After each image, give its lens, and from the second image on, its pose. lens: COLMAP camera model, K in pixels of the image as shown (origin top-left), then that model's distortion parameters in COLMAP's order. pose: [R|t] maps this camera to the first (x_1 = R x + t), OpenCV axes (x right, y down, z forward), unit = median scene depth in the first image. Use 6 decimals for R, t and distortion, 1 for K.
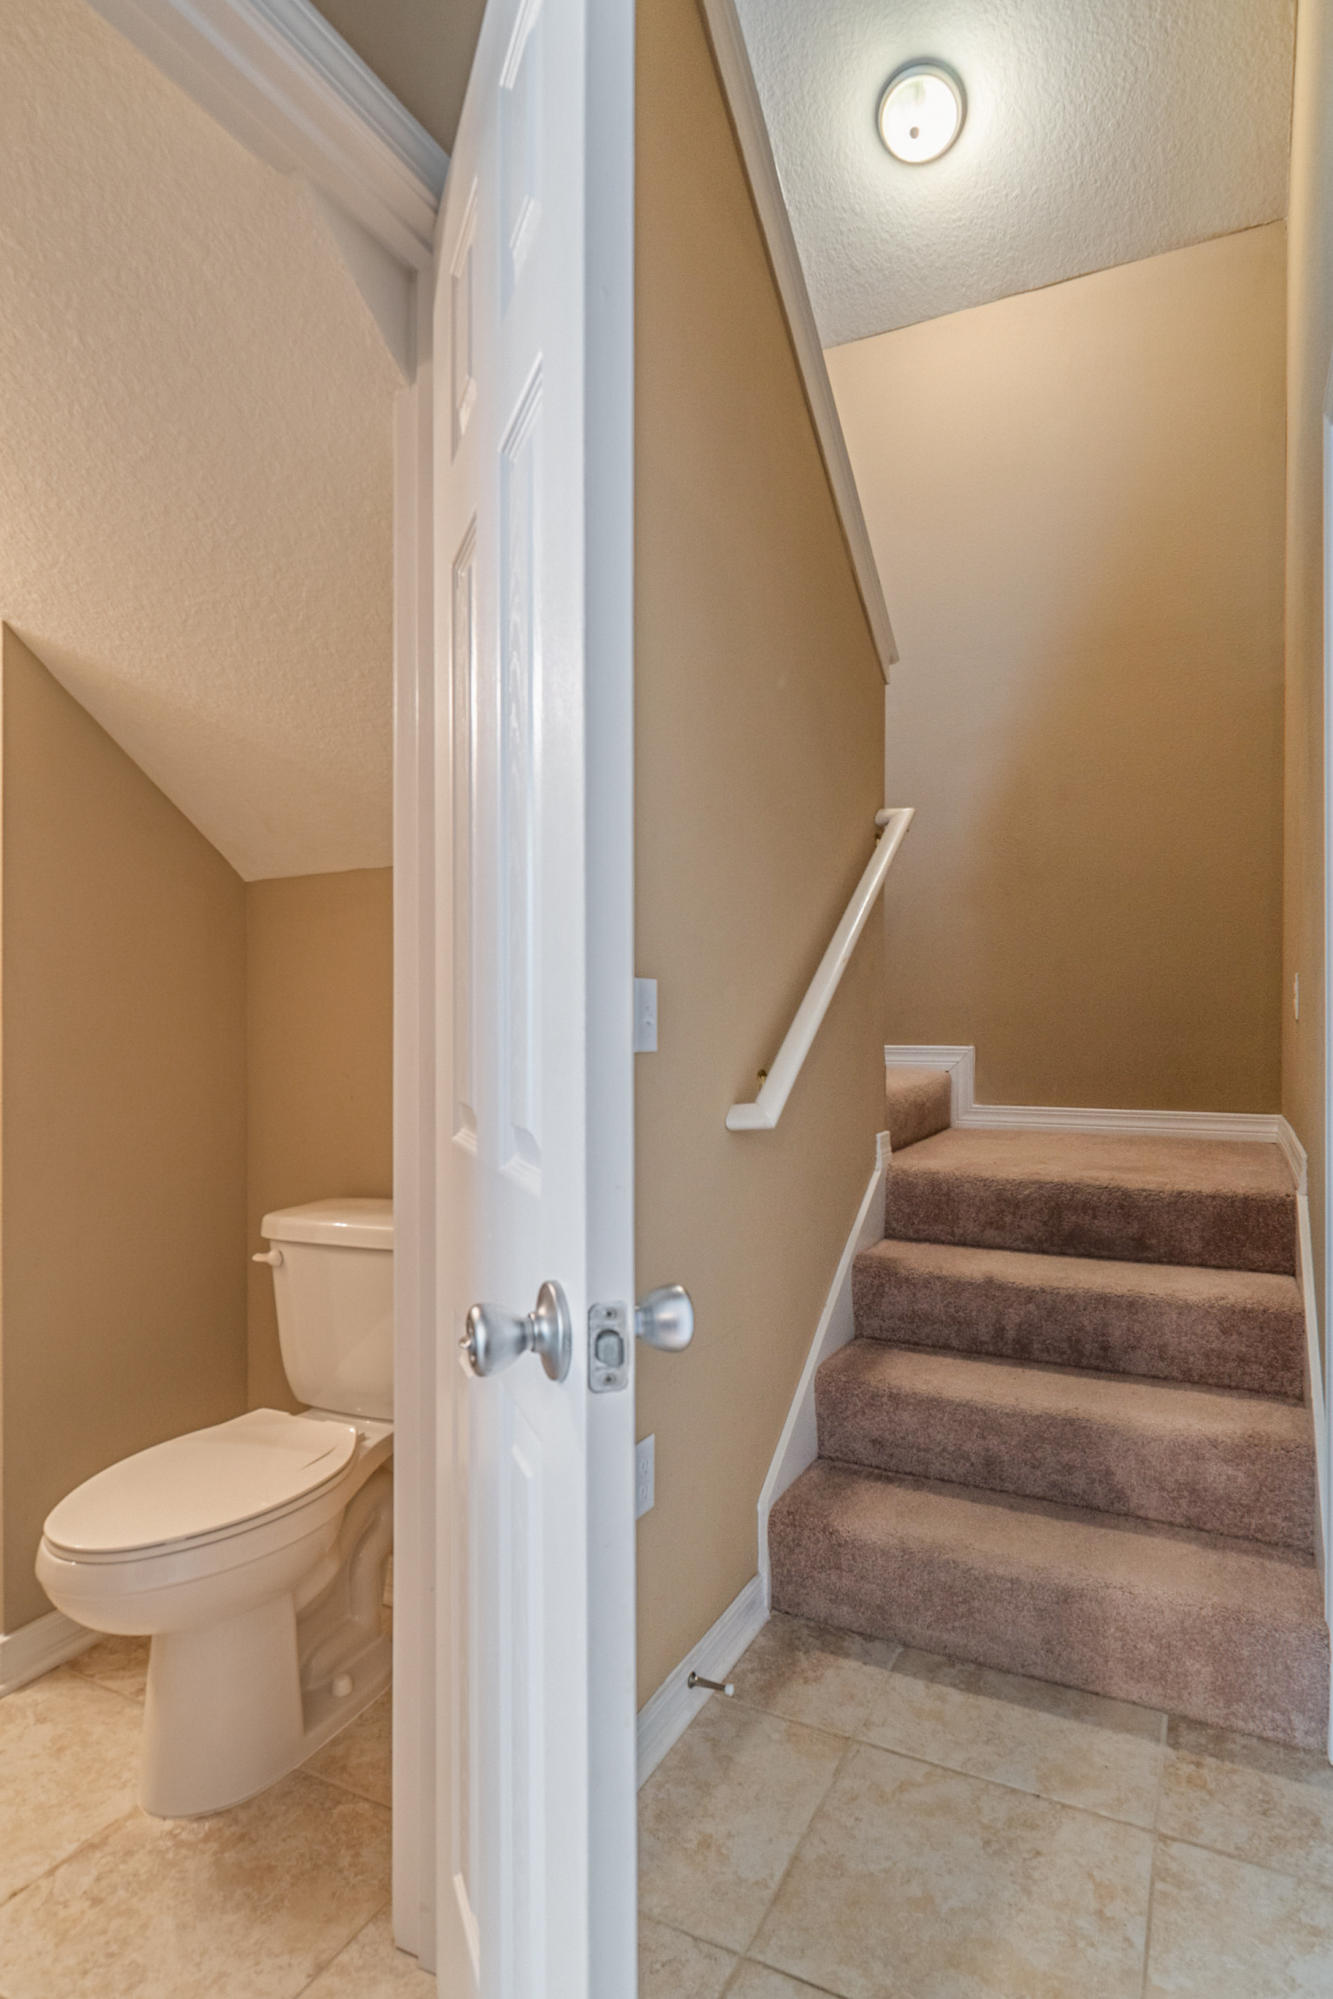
lens RADIAL K [[1064.5, 0, 665.8], [0, 1064.5, 1018.3], [0, 0, 1]] dist [0.000626, -0.001083]
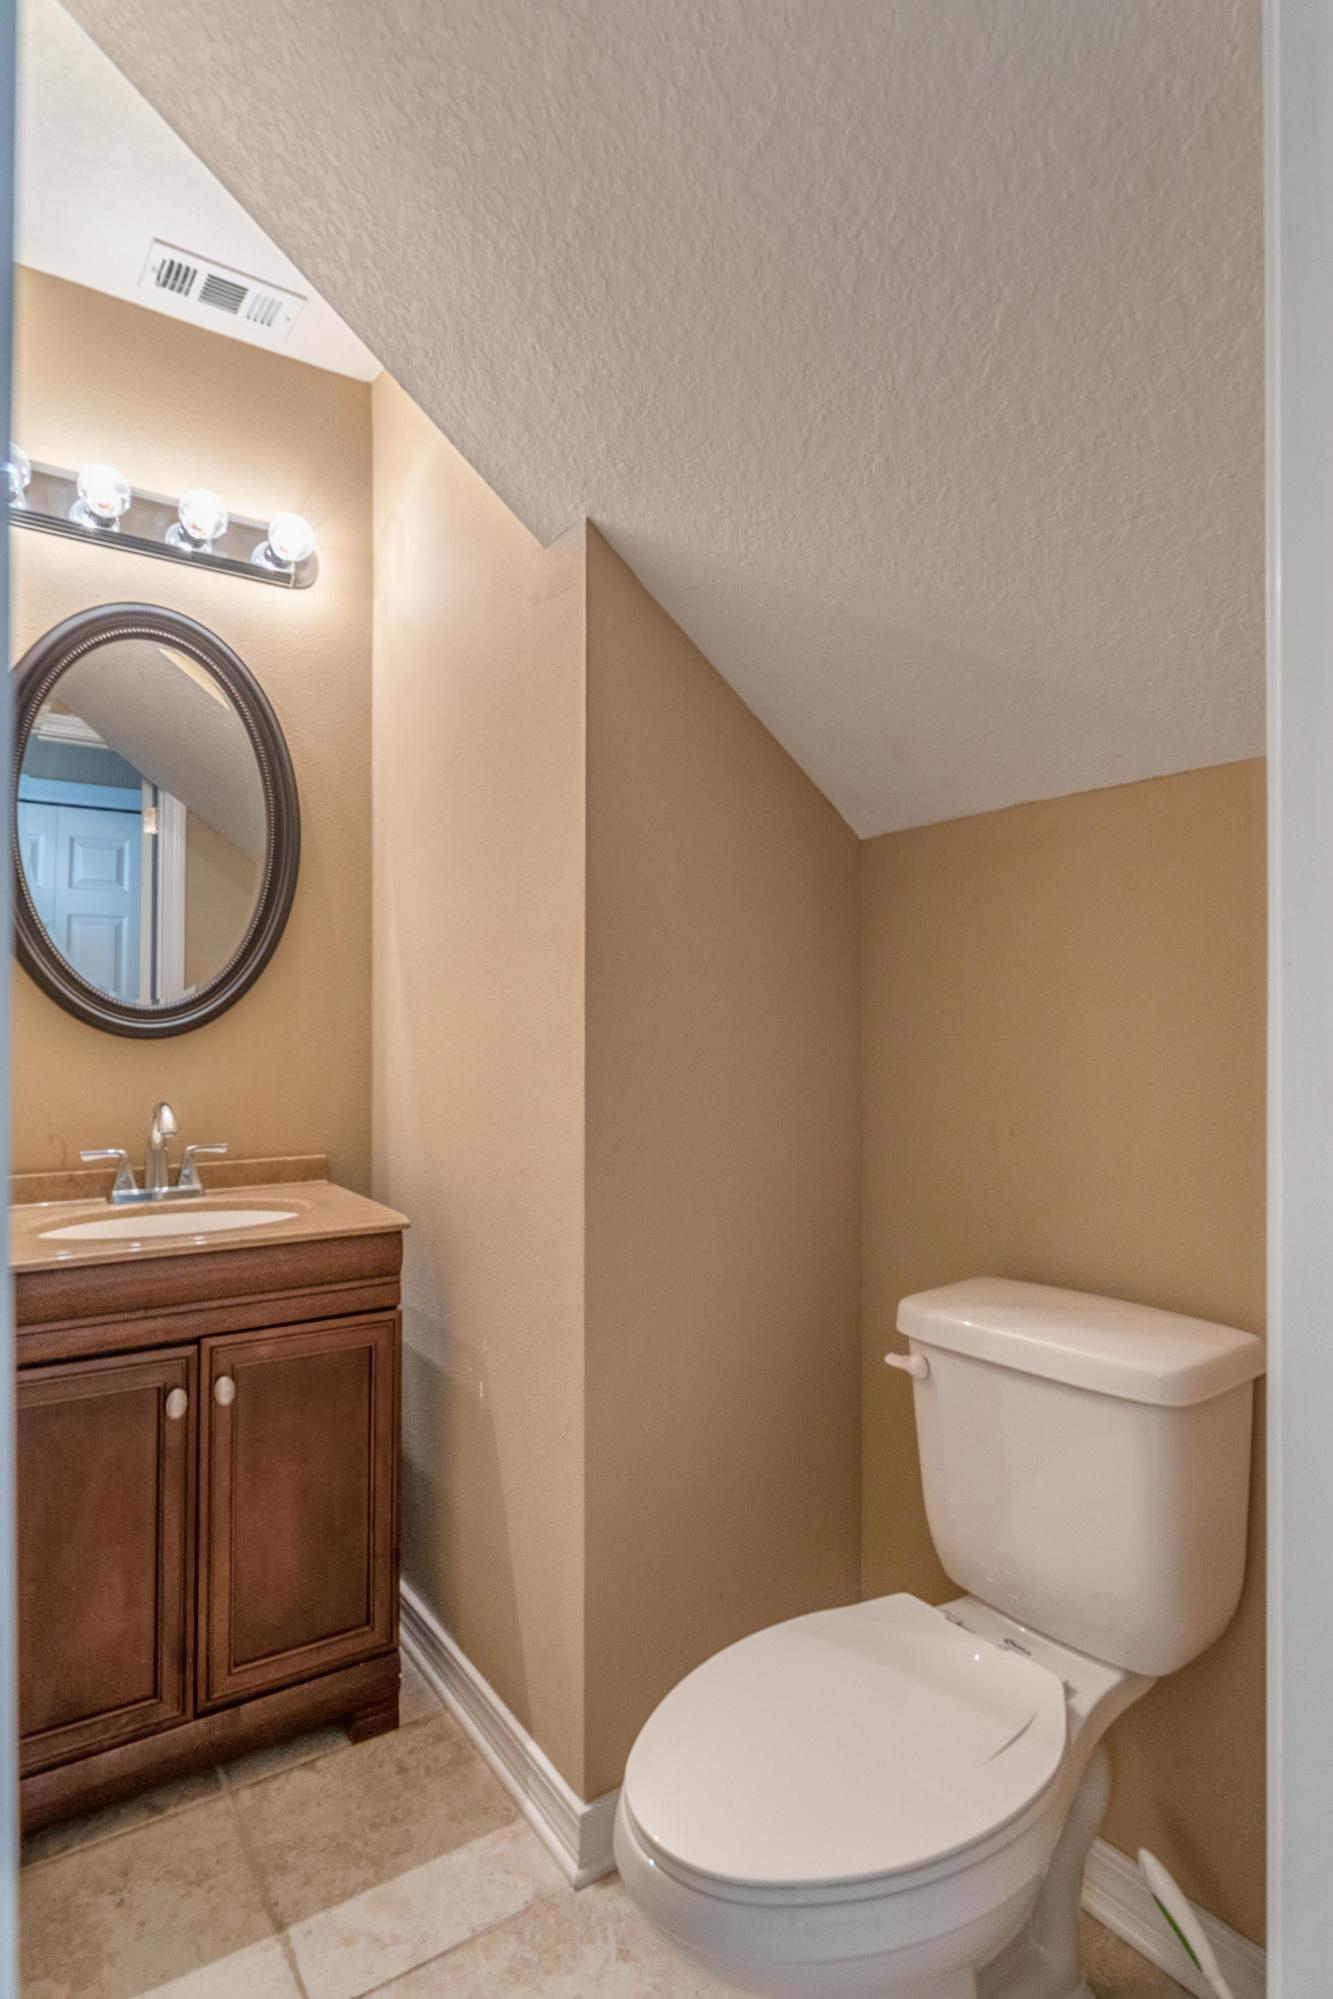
lens RADIAL K [[1064.5, 0, 668.0], [0, 1064.5, 1005.0], [0, 0, 1]] dist [0.000626, -0.001083]
pose [[0.876709, -0.004271, -0.481001, -0.194214], [-0.002345, 0.999911, -0.013153, 0.000326], [0.481015, 0.012660, 0.876621, 0.346598]]
